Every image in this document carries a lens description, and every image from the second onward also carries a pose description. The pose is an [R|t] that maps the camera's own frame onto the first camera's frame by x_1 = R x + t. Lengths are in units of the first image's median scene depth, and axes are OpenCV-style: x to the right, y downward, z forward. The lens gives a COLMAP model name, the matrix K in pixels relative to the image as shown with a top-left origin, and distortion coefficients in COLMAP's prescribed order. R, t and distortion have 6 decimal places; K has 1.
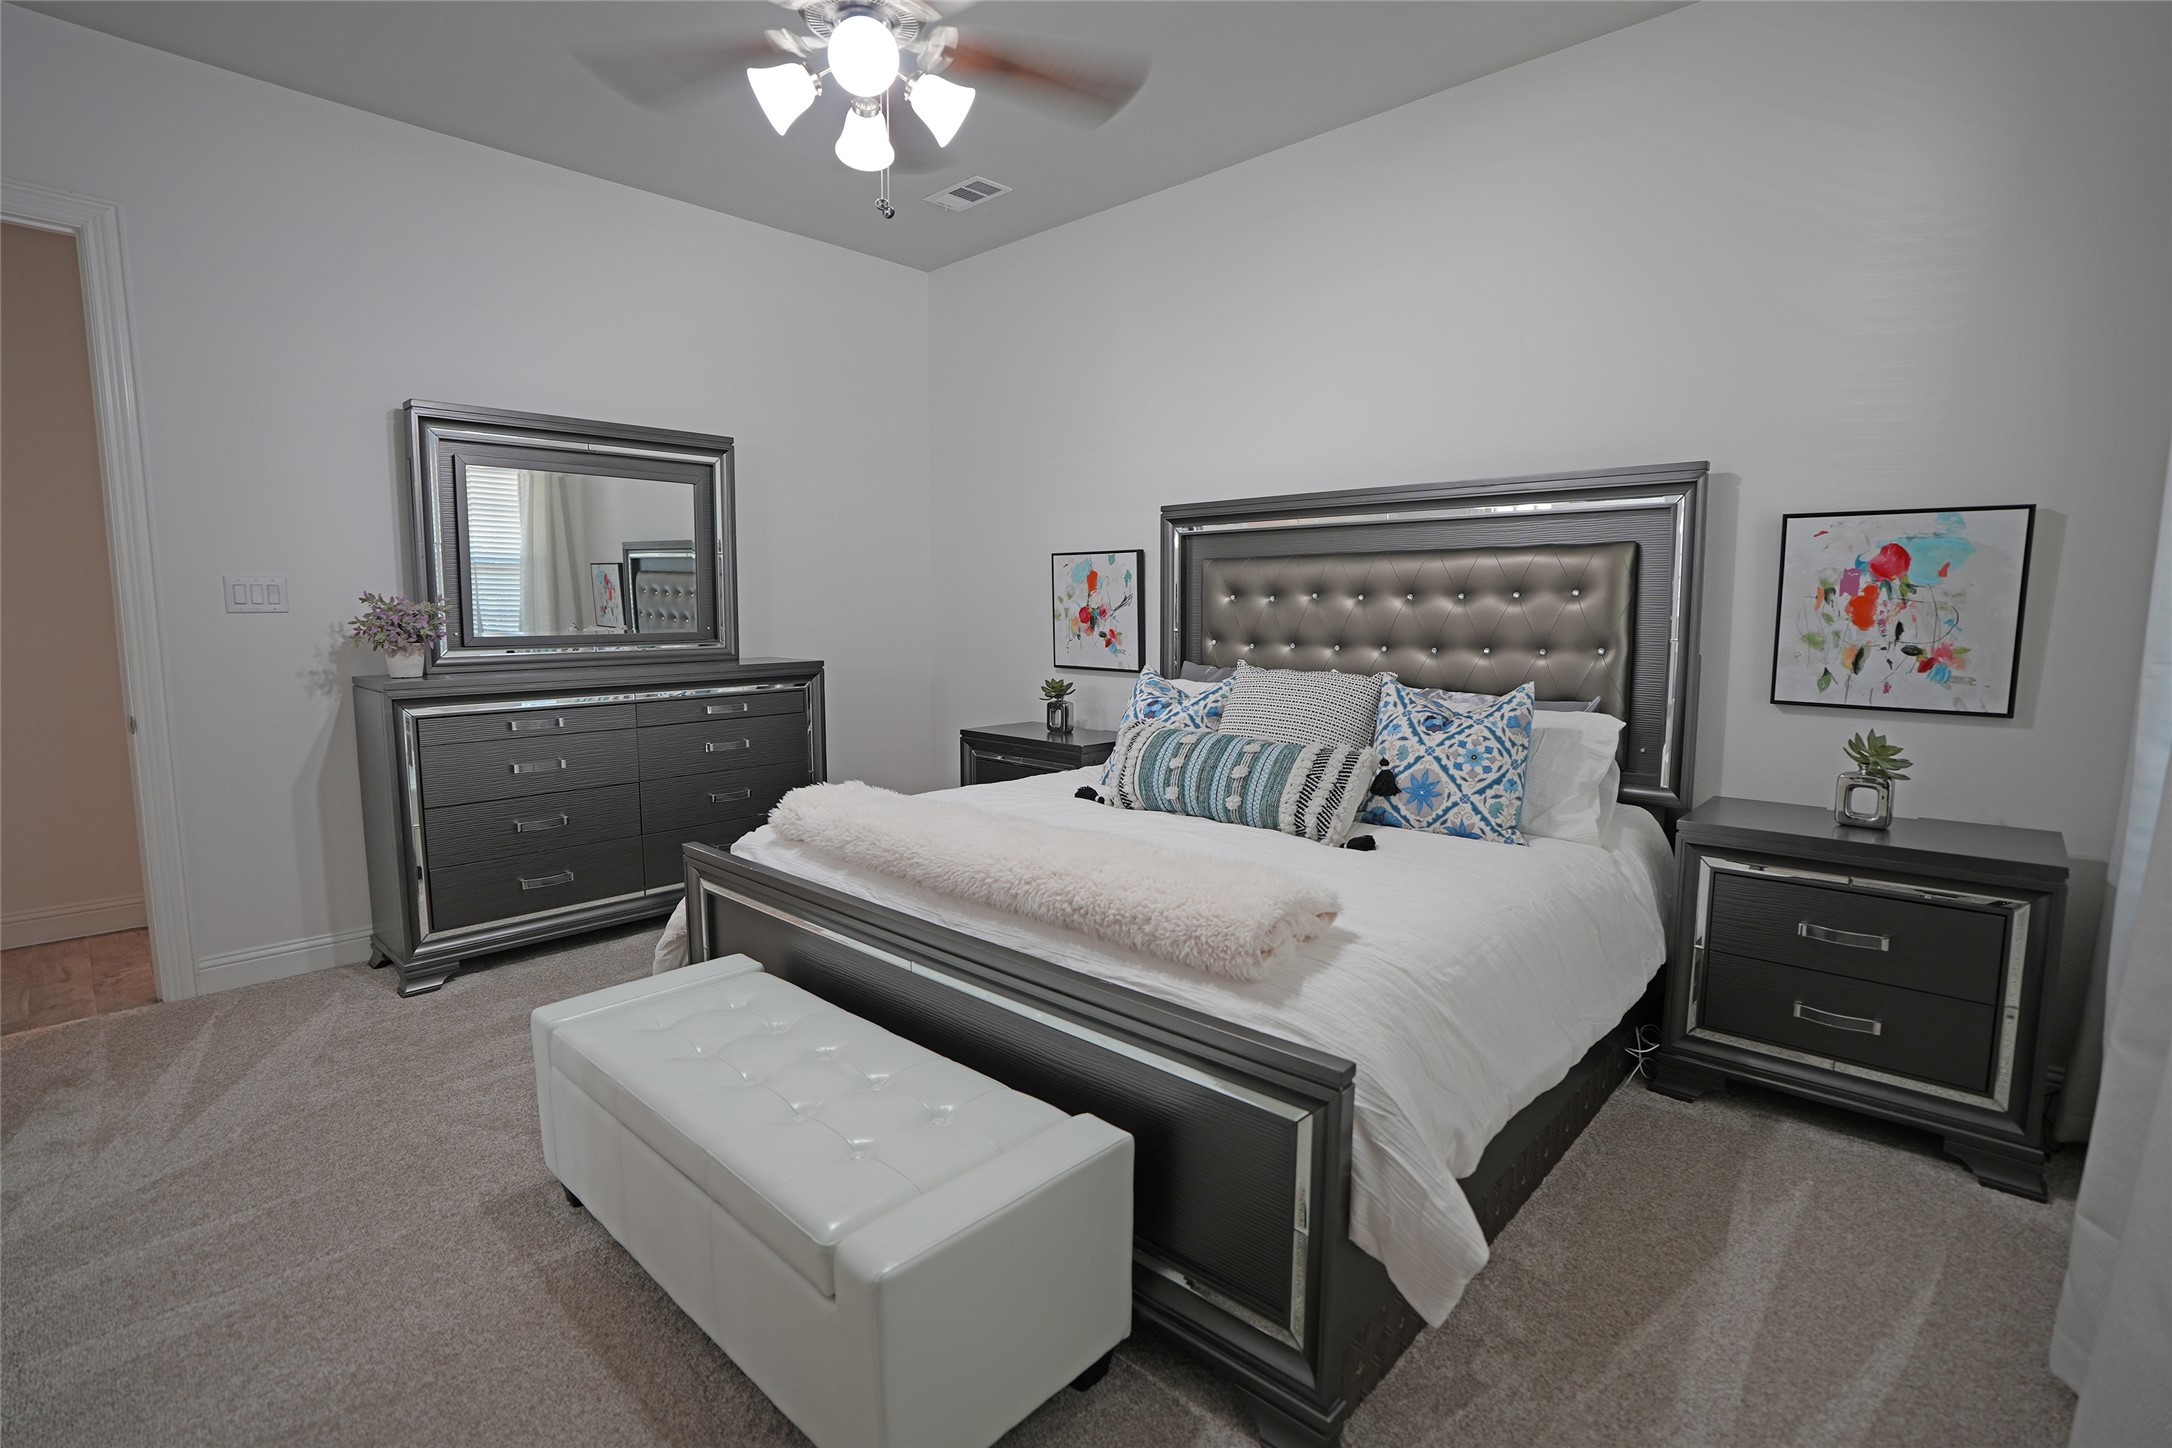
lens RADIAL K [[1008.4, 0, 1075.5], [0, 1008.4, 731.9], [0, 0, 1]] dist [-0.058800, 0.004137]
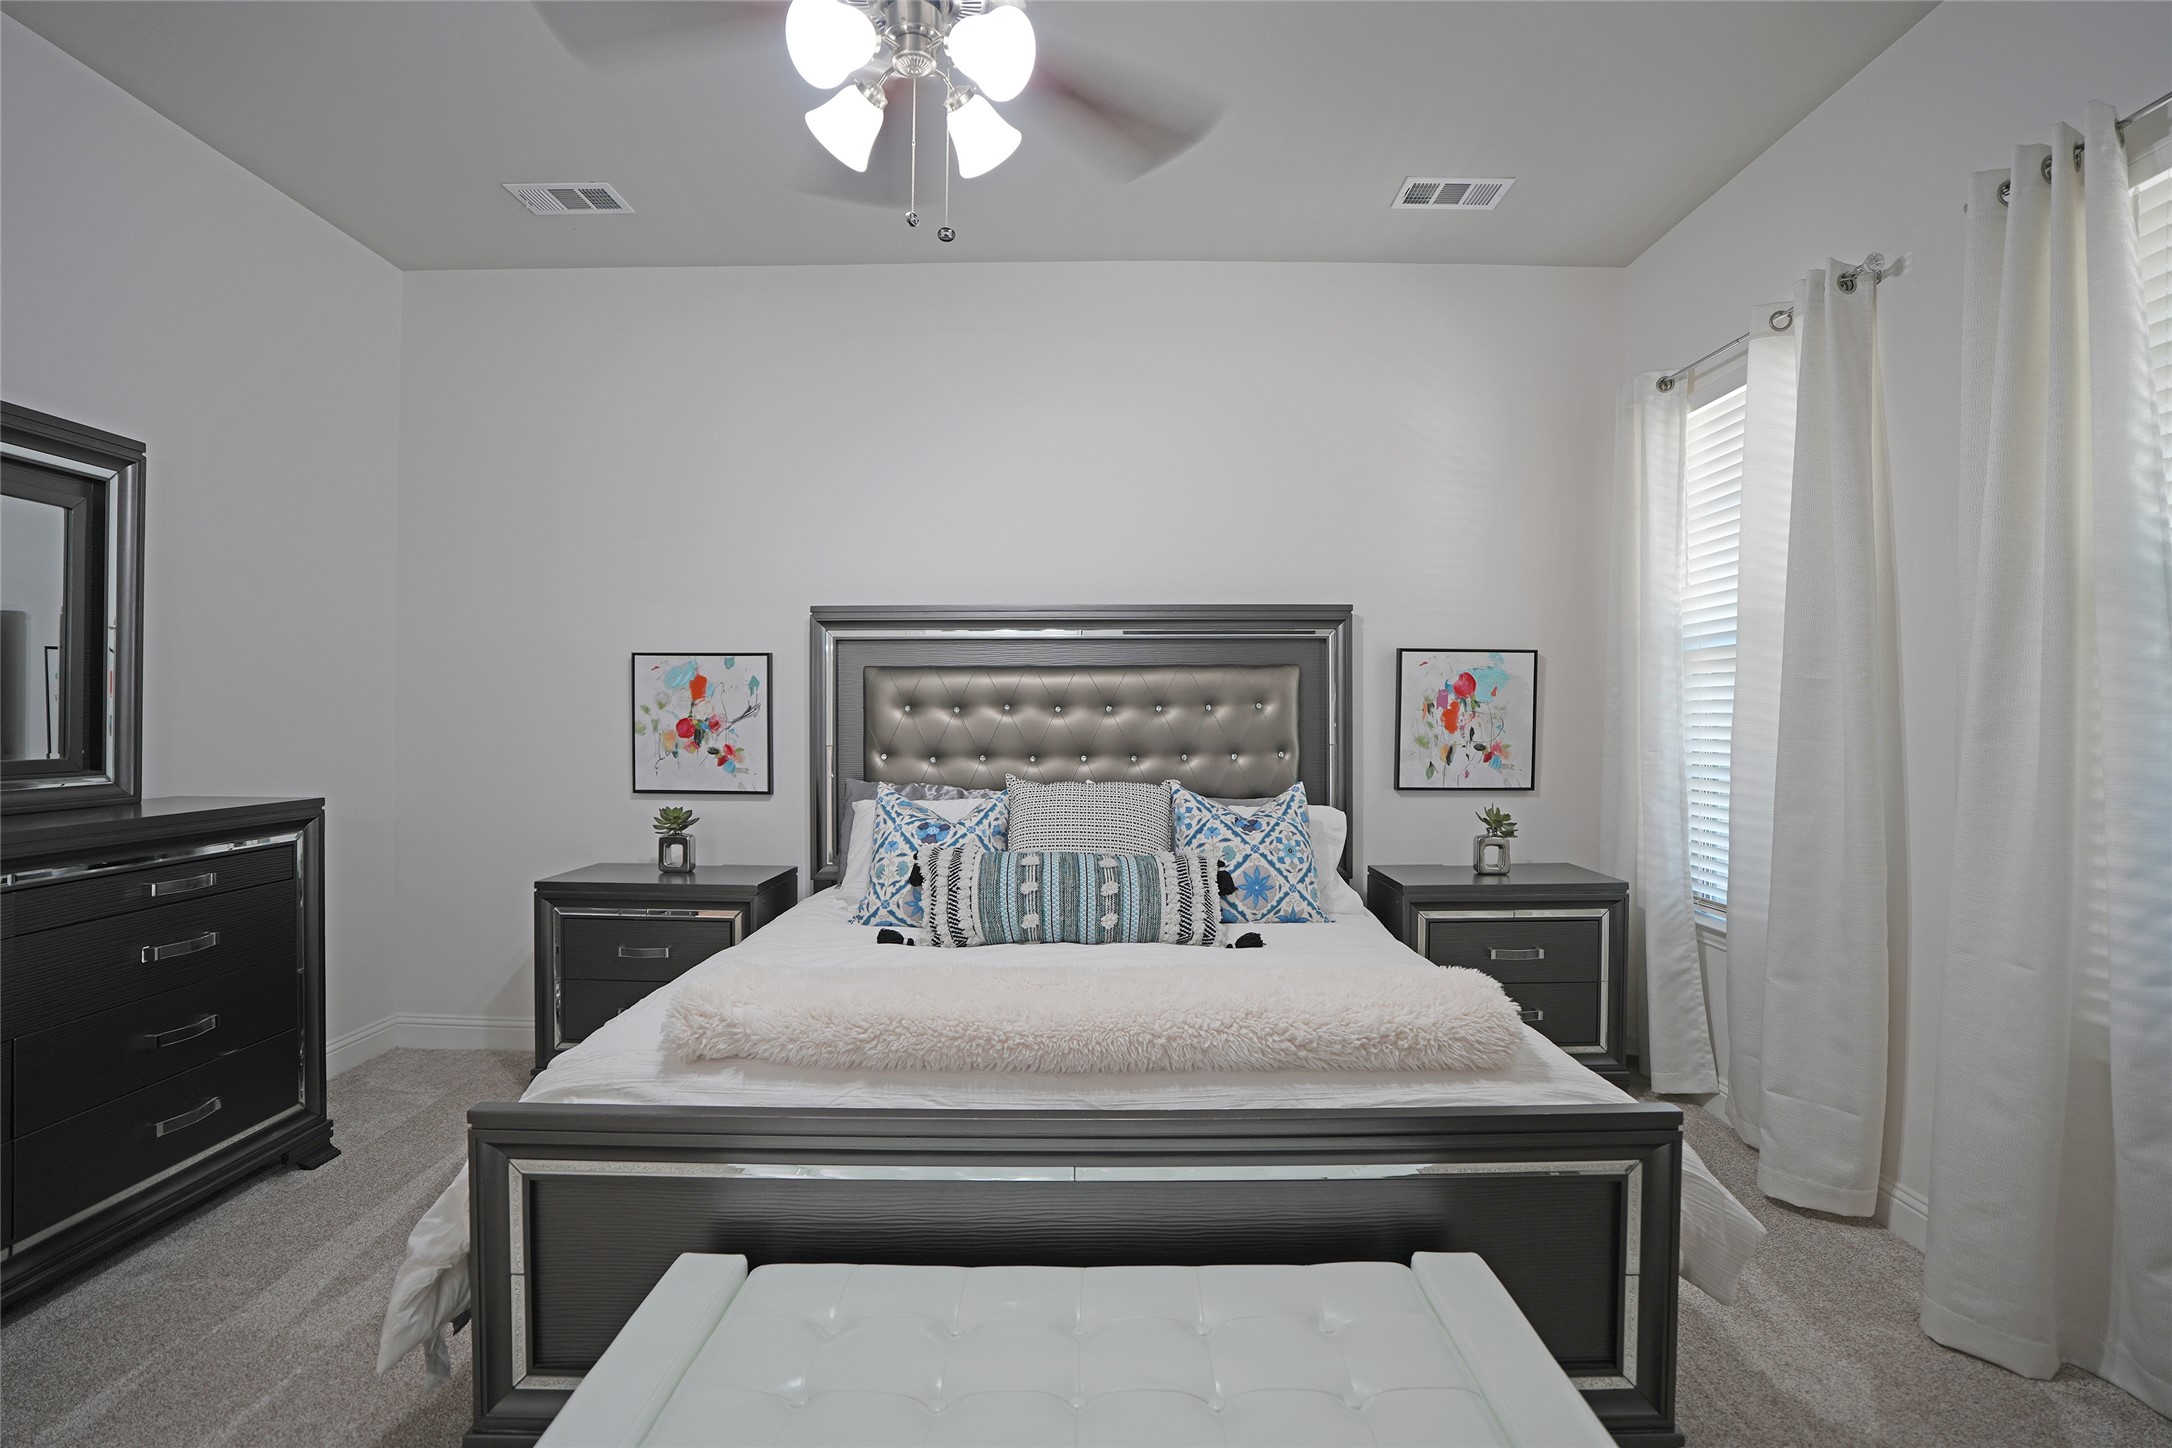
lens RADIAL K [[1008.4, 0, 1085.4], [0, 1008.4, 728.2], [0, 0, 1]] dist [-0.058800, 0.004137]
pose [[0.724735, -0.001436, 0.689026, -0.497999], [0.082231, 0.993031, -0.084423, -0.031404], [-0.684103, 0.117844, 0.719802, 0.294016]]
